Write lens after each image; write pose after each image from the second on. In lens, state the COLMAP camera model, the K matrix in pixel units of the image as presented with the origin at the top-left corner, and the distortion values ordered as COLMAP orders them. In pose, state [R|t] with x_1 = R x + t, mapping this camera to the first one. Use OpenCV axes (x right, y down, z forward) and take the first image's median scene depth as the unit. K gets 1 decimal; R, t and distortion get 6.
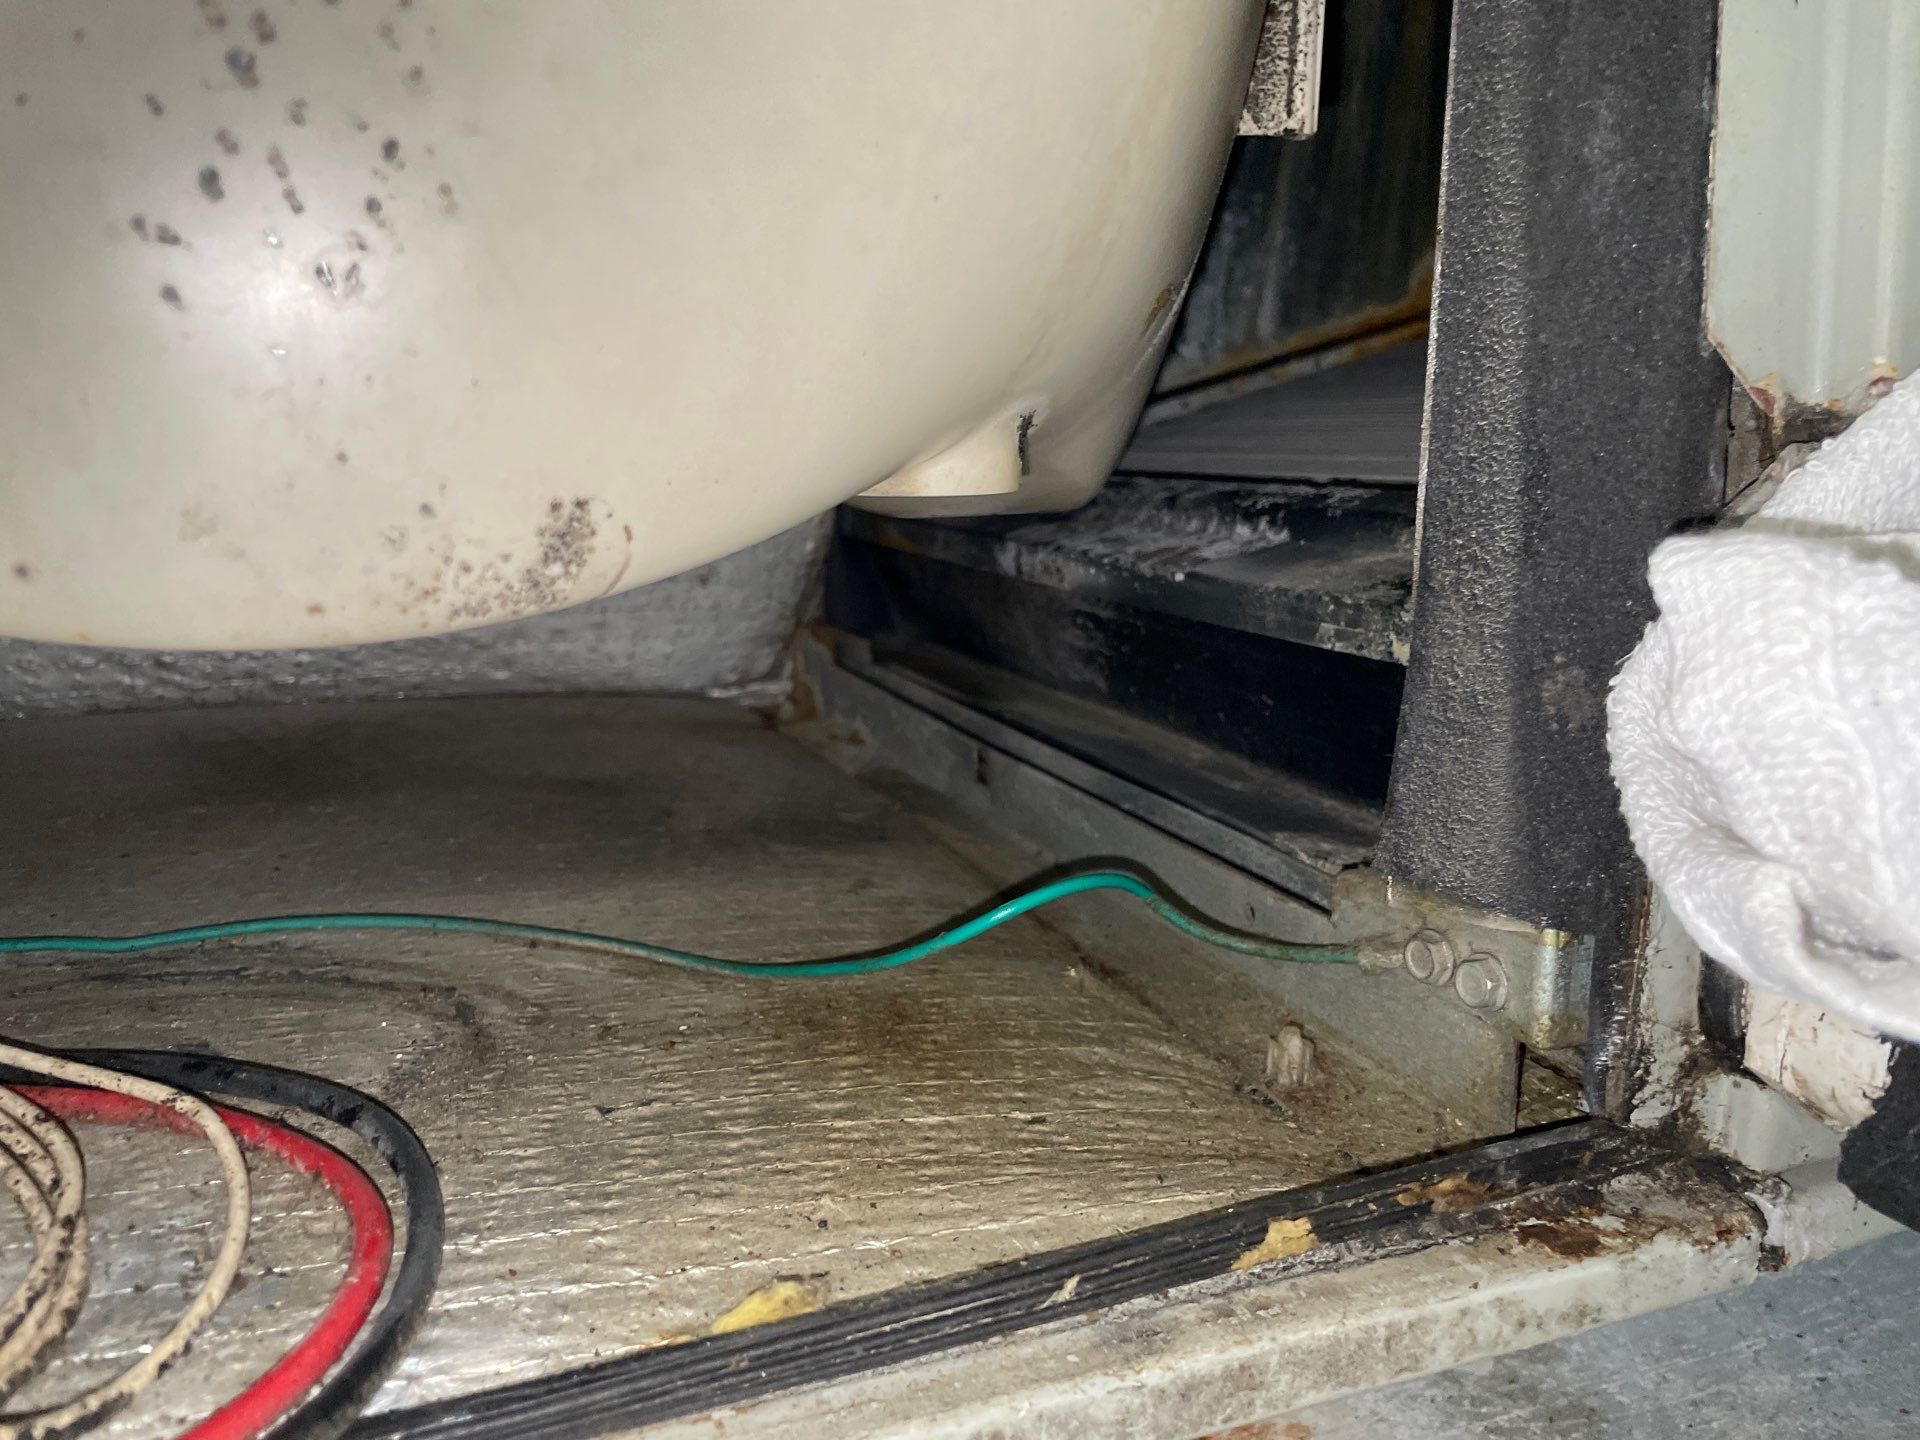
lens RADIAL K [[1512.8, 0, 968.2], [0, 1512.8, 716.7], [0, 0, 1]] dist [0.074753, -0.101914]
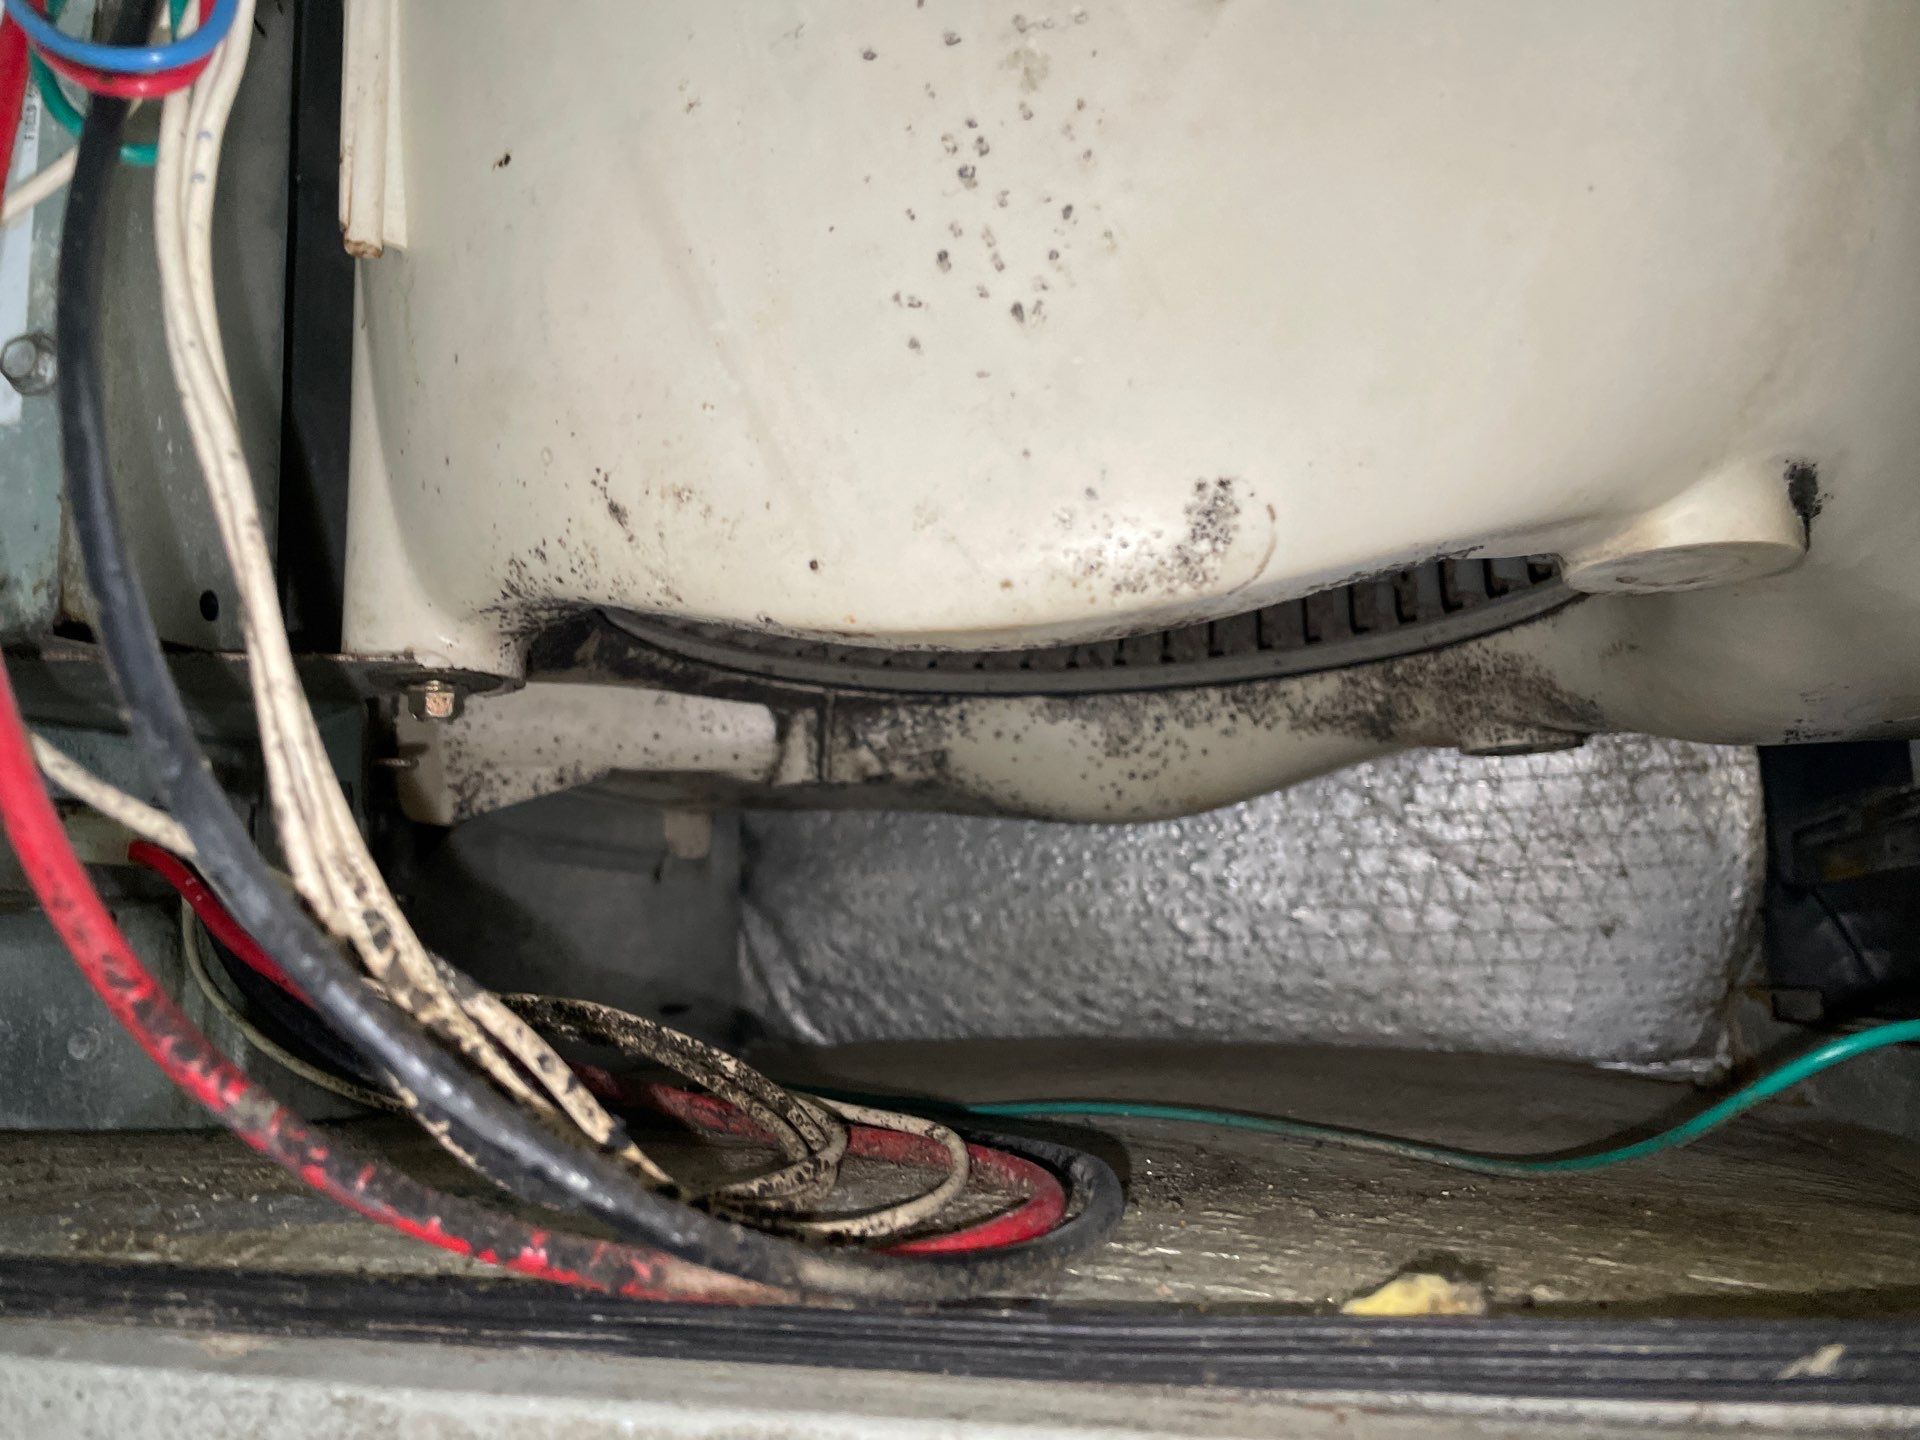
lens RADIAL K [[1543.5, 0, 951.5], [0, 1543.5, 730.2], [0, 0, 1]] dist [0.102460, -0.161608]
pose [[0.801097, -0.117037, -0.586981, 0.226563], [-0.096955, 0.942369, -0.320219, 0.405623], [0.590630, 0.313437, 0.743581, 0.094499]]
